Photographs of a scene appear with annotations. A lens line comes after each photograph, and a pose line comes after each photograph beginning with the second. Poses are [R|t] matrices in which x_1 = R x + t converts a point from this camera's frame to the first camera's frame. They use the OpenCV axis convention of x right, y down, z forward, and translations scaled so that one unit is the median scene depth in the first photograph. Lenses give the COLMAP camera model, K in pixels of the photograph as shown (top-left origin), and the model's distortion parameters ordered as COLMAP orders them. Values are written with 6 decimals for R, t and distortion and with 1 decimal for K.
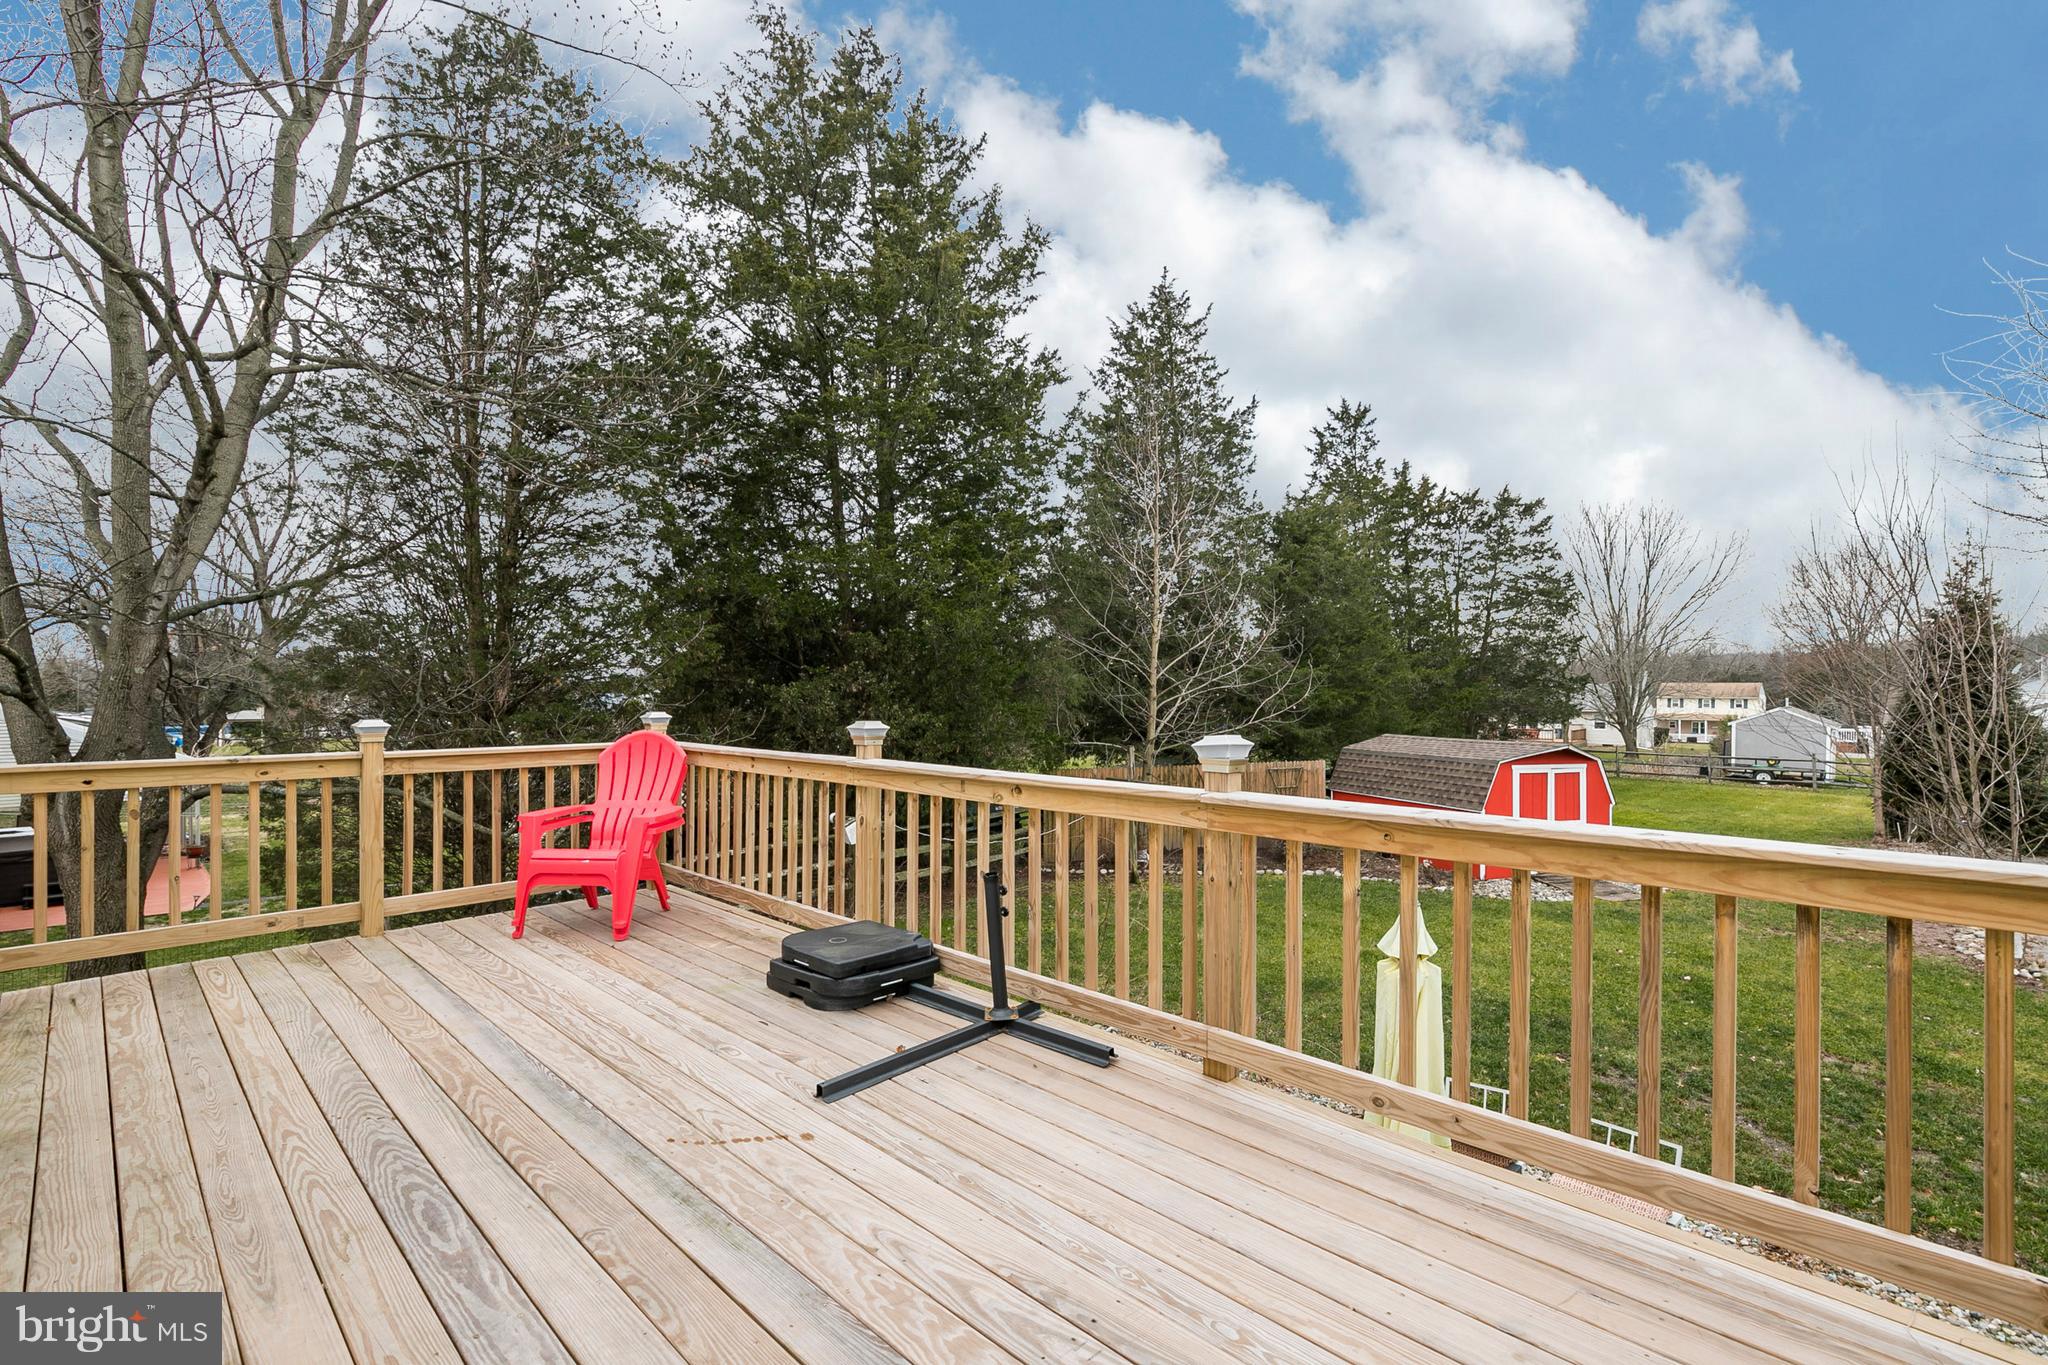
lens RADIAL K [[879.1, 0, 1023.3], [0, 879.1, 694.7], [0, 0, 1]] dist [-0.004373, -0.000704]
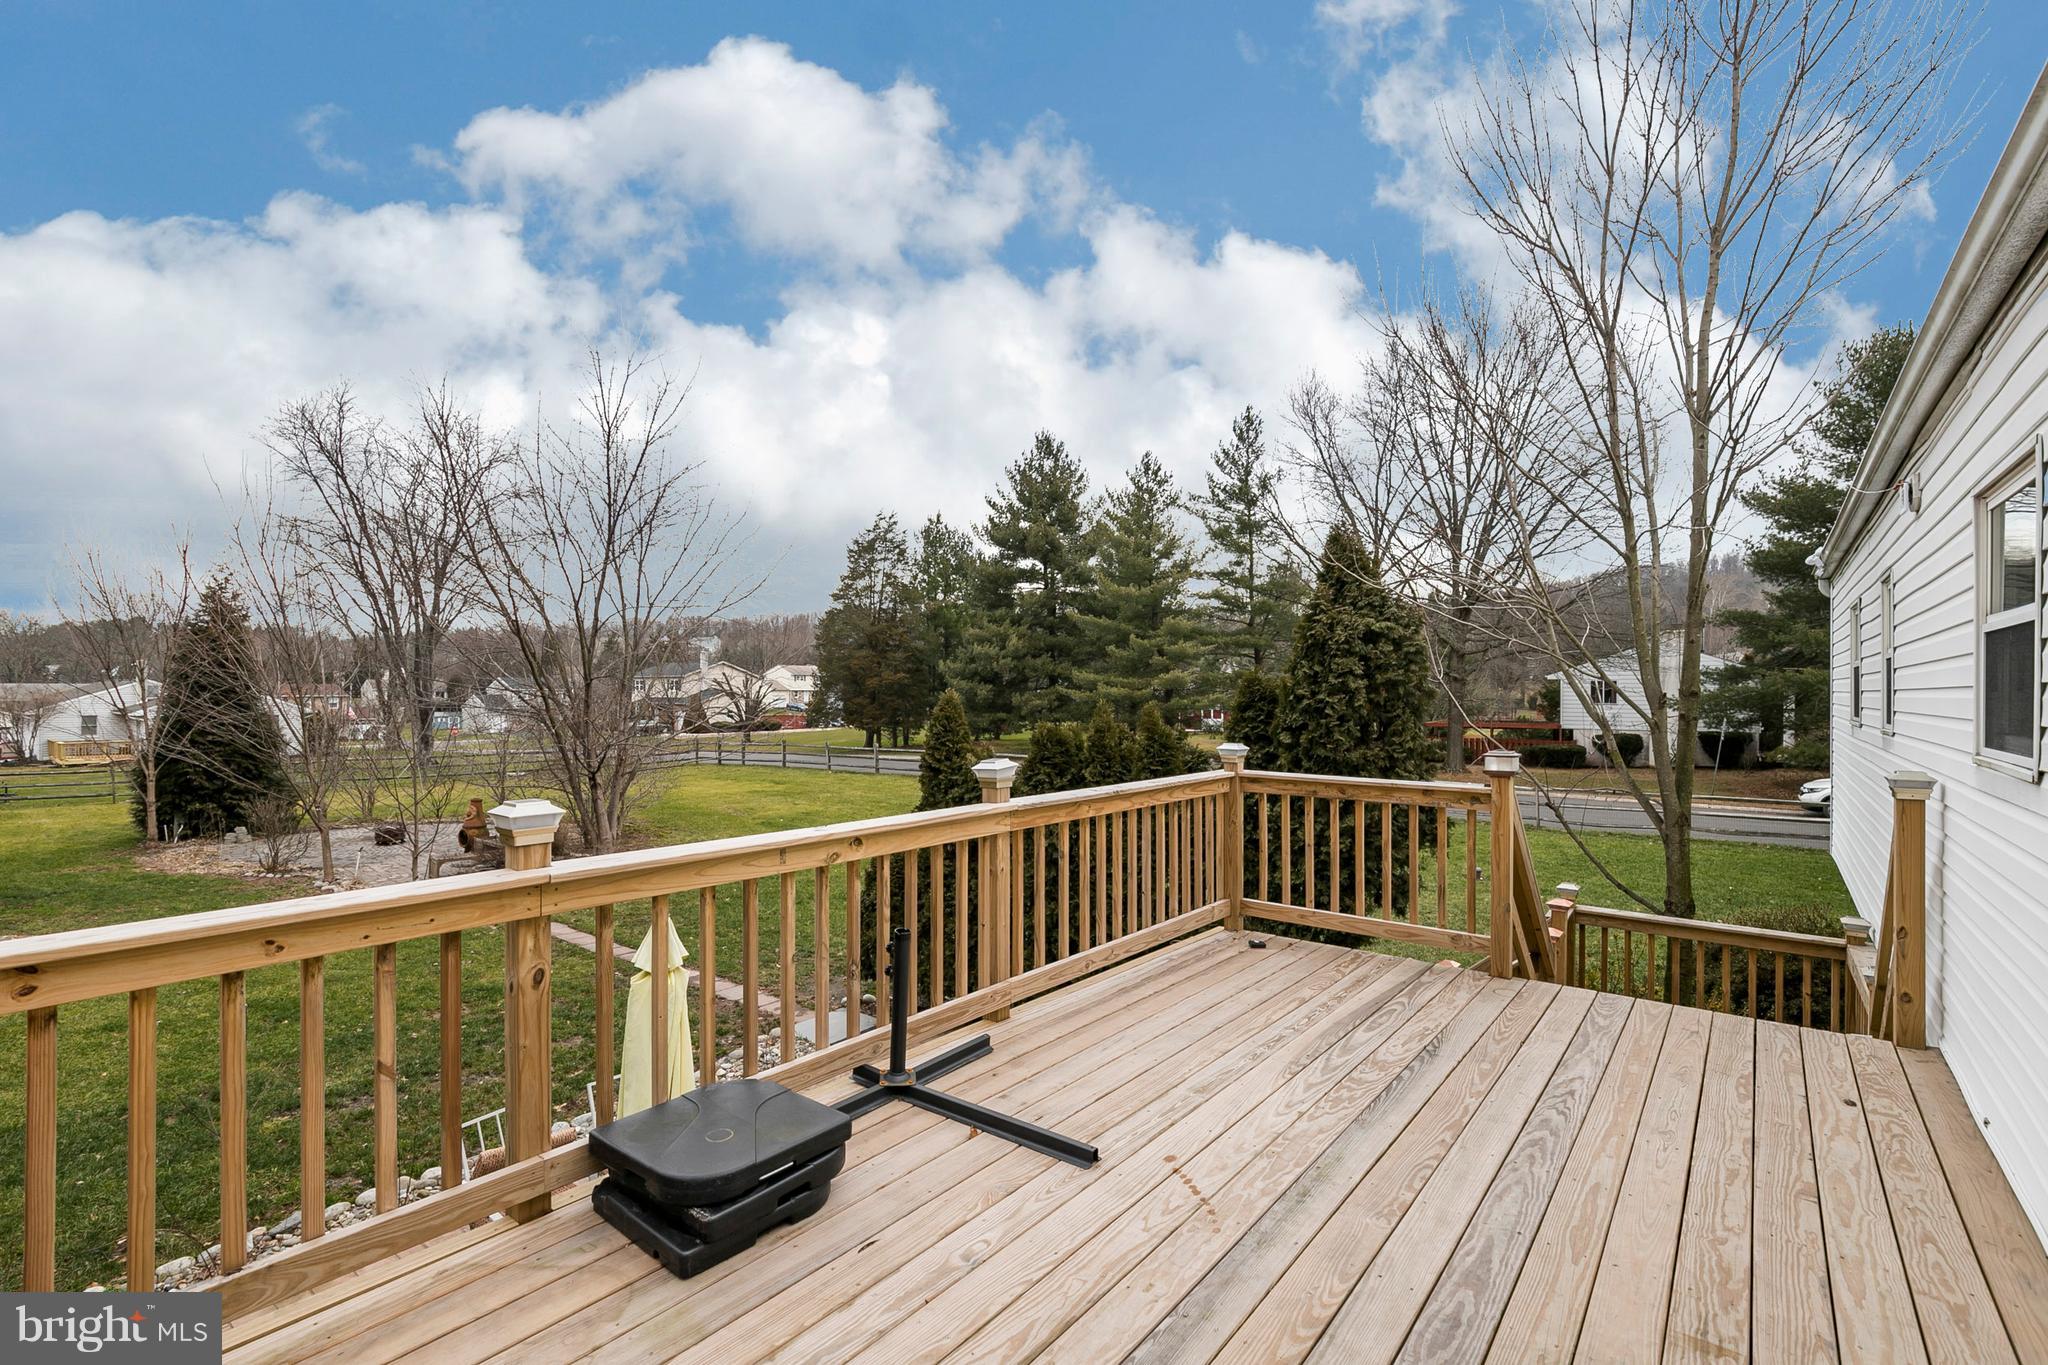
lens RADIAL K [[932.8, 0, 1030.0], [0, 932.8, 682.9], [0, 0, 1]] dist [-0.012132, 0.003690]
pose [[-0.078482, 0.007284, 0.996889, -1.018215], [0.002634, 0.999971, -0.007099, -0.035809], [-0.996912, 0.002069, -0.078499, 0.960006]]
